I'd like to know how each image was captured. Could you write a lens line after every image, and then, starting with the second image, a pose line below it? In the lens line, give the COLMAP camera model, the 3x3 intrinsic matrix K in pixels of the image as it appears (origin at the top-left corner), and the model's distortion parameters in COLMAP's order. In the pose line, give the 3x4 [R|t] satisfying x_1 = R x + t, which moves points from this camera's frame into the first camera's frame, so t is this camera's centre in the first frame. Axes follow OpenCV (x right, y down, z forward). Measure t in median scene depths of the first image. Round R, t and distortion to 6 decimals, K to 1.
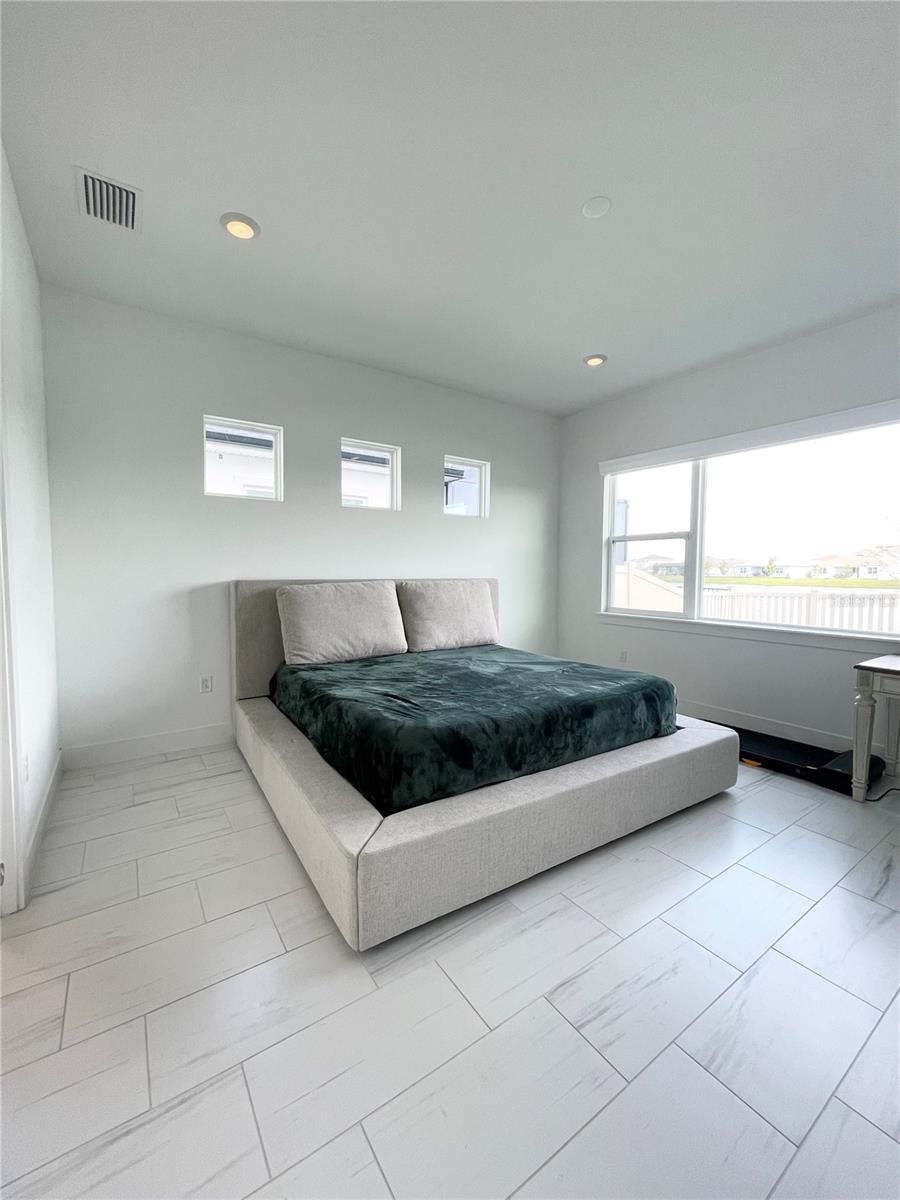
lens RADIAL K [[484.5, 0, 450.0], [0, 484.5, 600.0], [0, 0, 1]] dist [-0.002194, -0.000311]
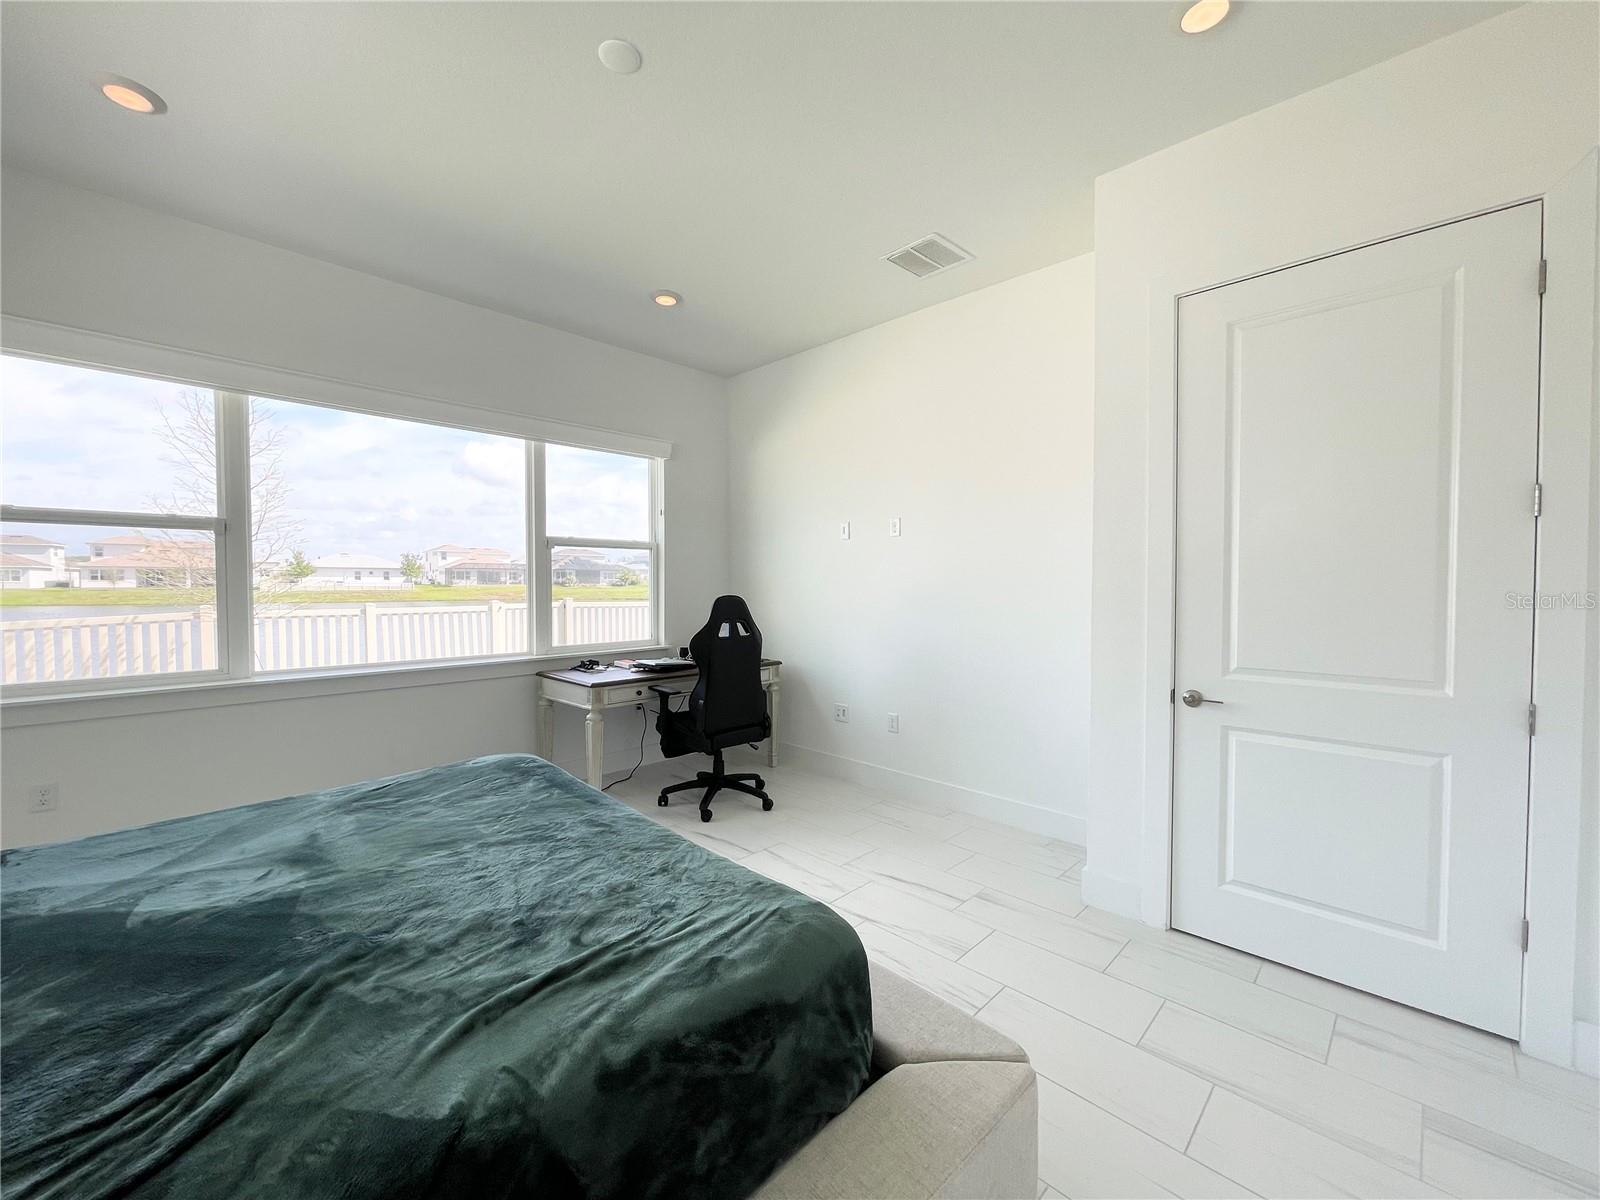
lens RADIAL K [[645.9, 0, 800.0], [0, 645.9, 600.0], [0, 0, 1]] dist [-0.002194, -0.000311]
pose [[-0.183085, -0.032967, 0.982544, -0.340763], [0.059182, 0.997255, 0.044488, -0.045497], [-0.981314, 0.066294, -0.180632, 0.514561]]
